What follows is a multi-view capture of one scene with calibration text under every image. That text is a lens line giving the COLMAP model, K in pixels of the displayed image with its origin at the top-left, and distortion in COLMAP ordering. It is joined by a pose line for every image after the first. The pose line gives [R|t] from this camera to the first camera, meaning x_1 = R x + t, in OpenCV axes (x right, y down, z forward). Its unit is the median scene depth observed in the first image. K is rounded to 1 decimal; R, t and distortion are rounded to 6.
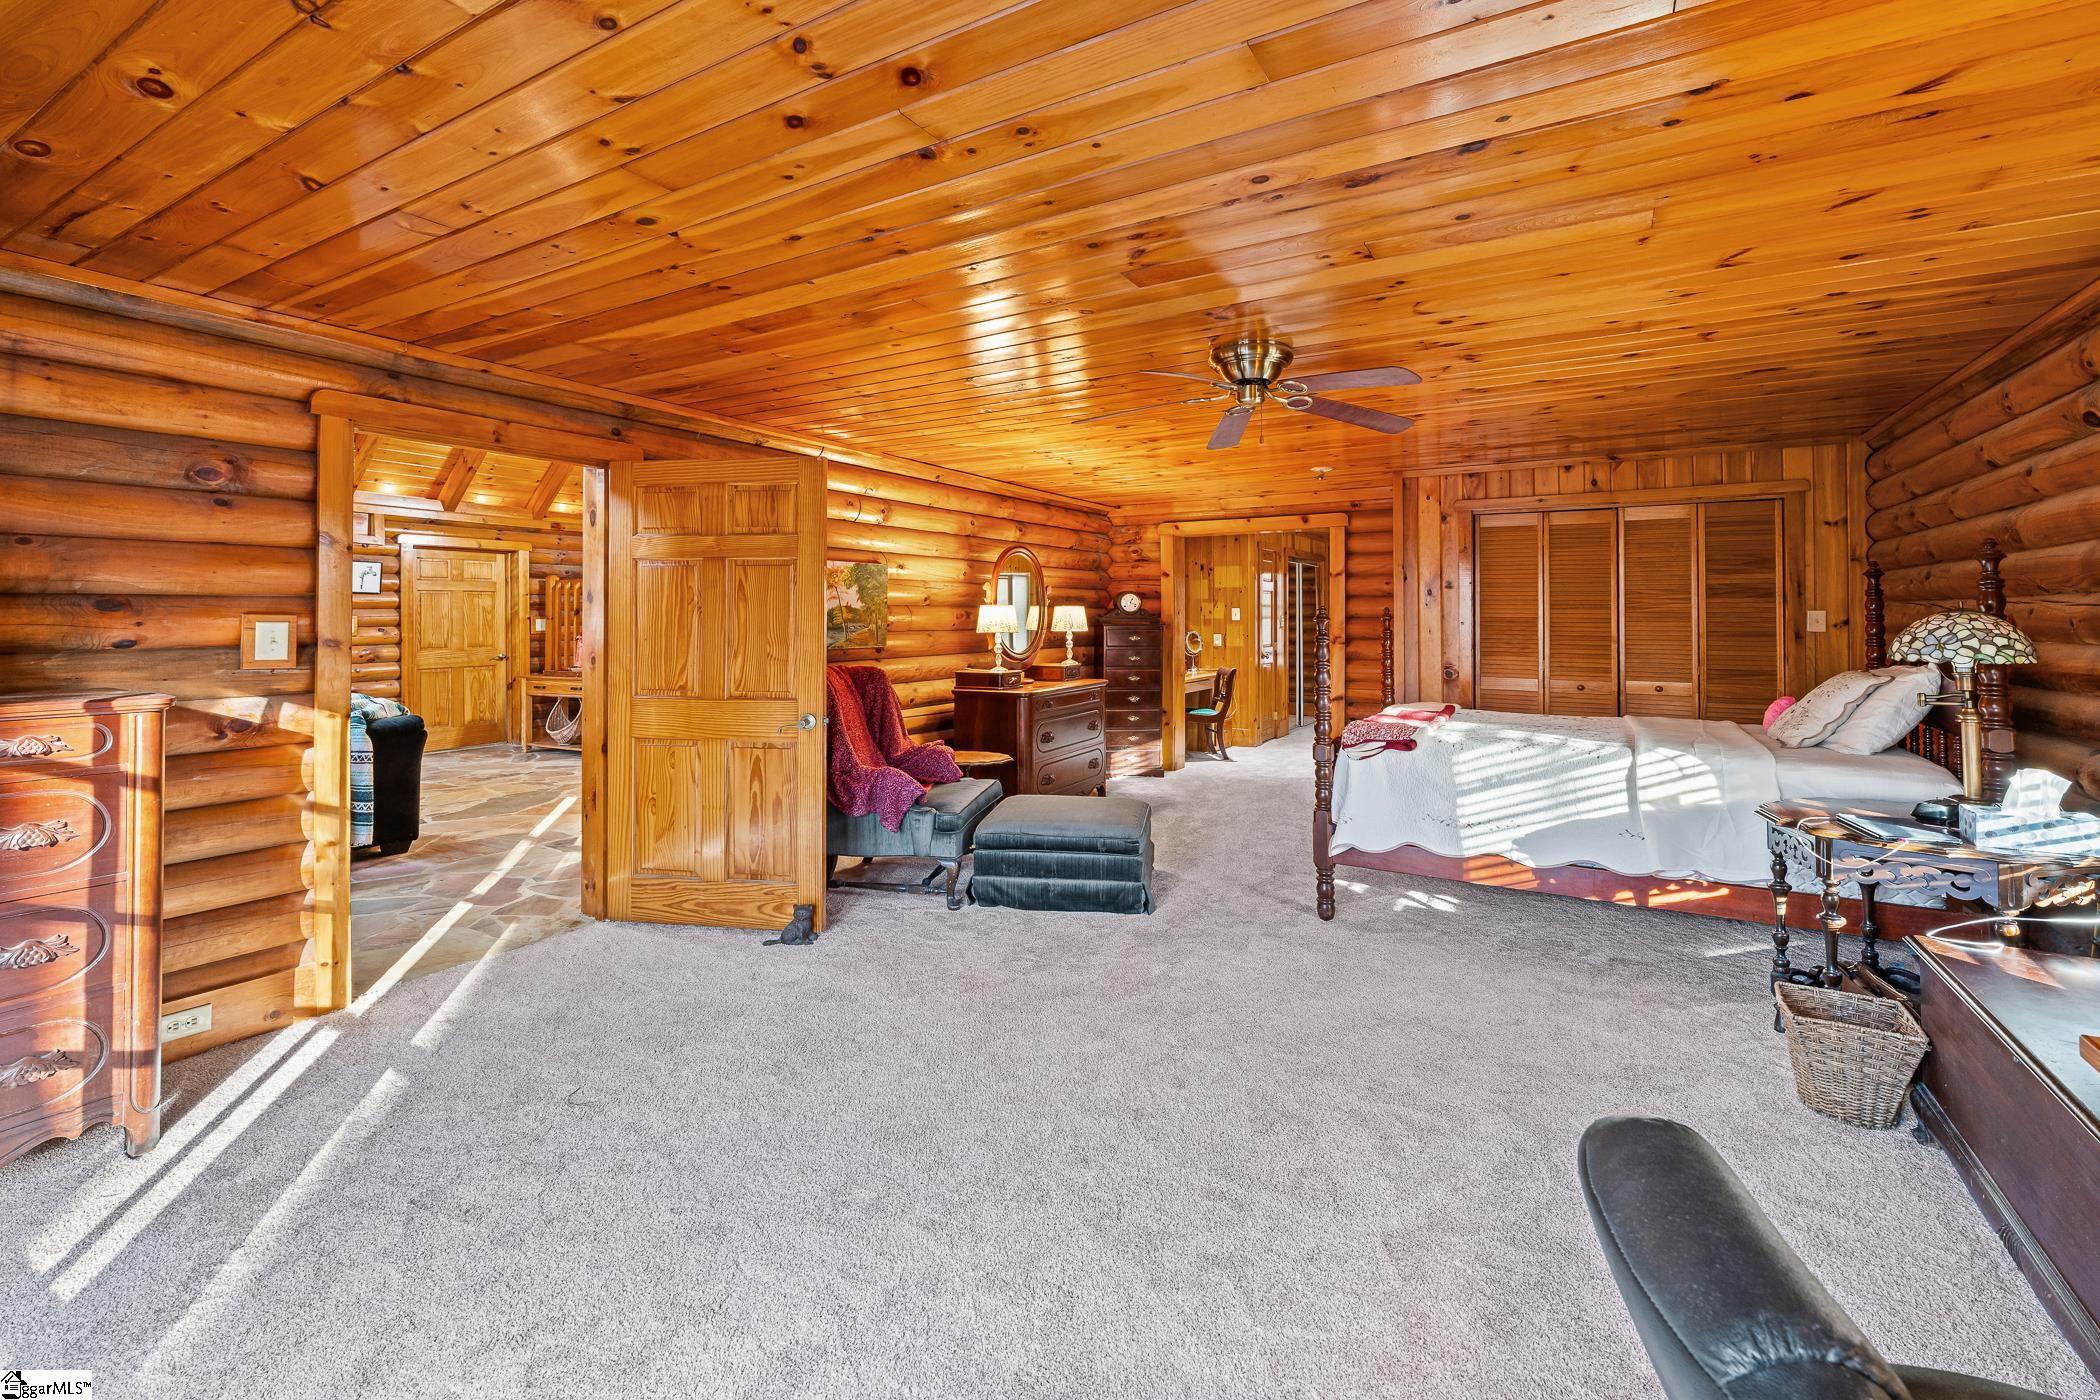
lens RADIAL K [[853.4, 0, 1086.3], [0, 853.4, 602.0], [0, 0, 1]] dist [-0.004087, 0.000914]
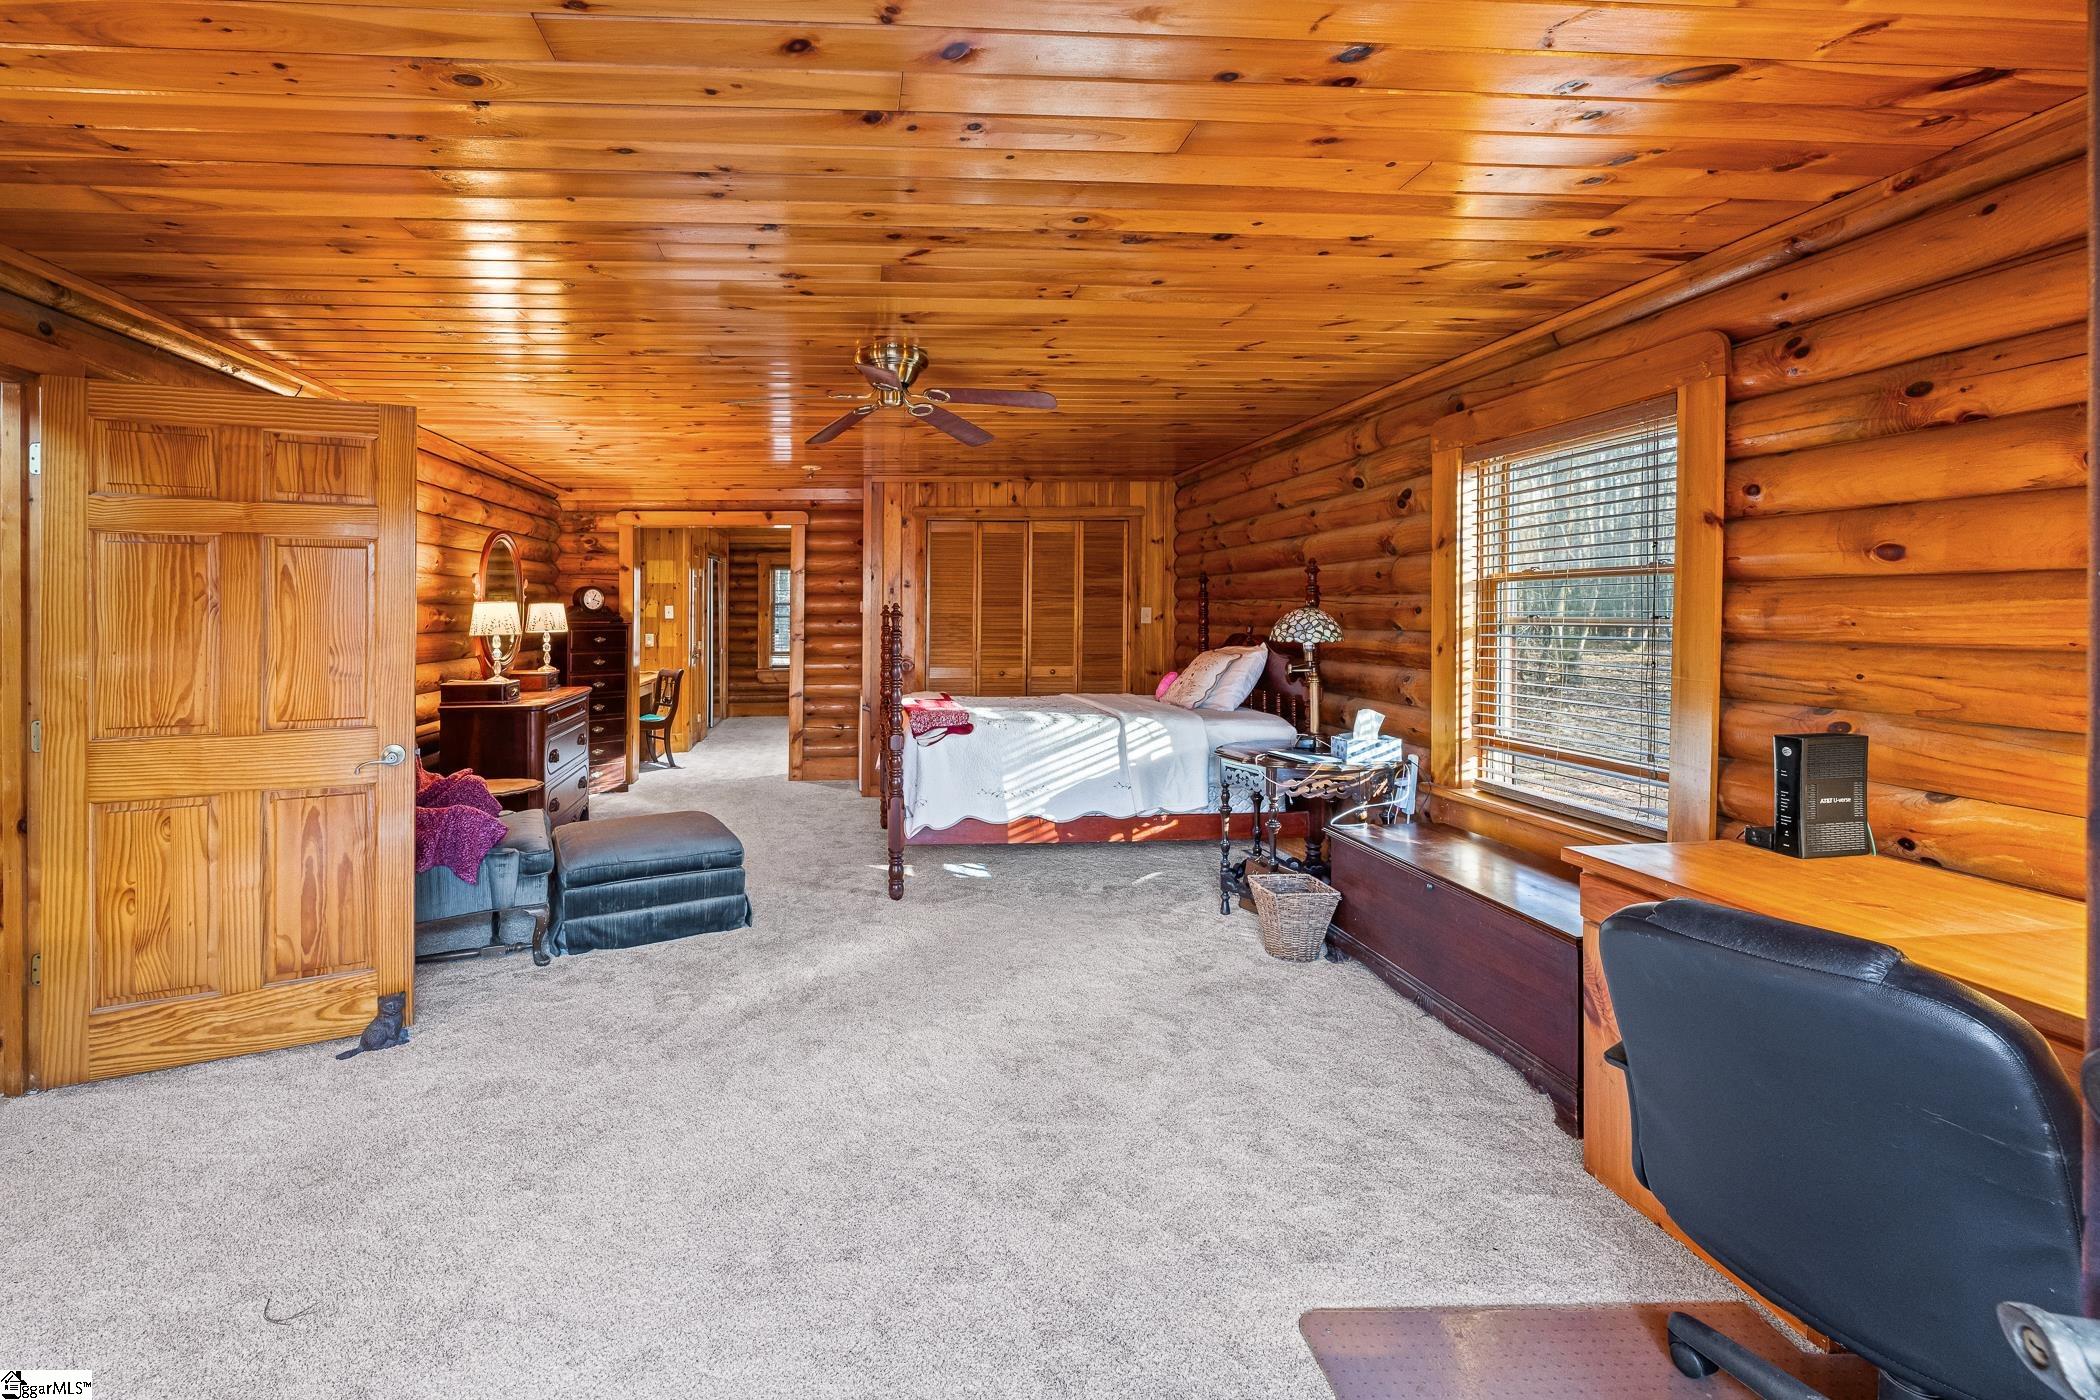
lens RADIAL K [[853.4, 0, 1028.5], [0, 853.4, 620.9], [0, 0, 1]] dist [-0.004087, 0.000914]
pose [[0.833583, -0.010105, 0.552302, -0.164180], [-0.003871, 0.999701, 0.024133, 0.000236], [-0.552381, -0.022255, 0.833295, 0.034553]]
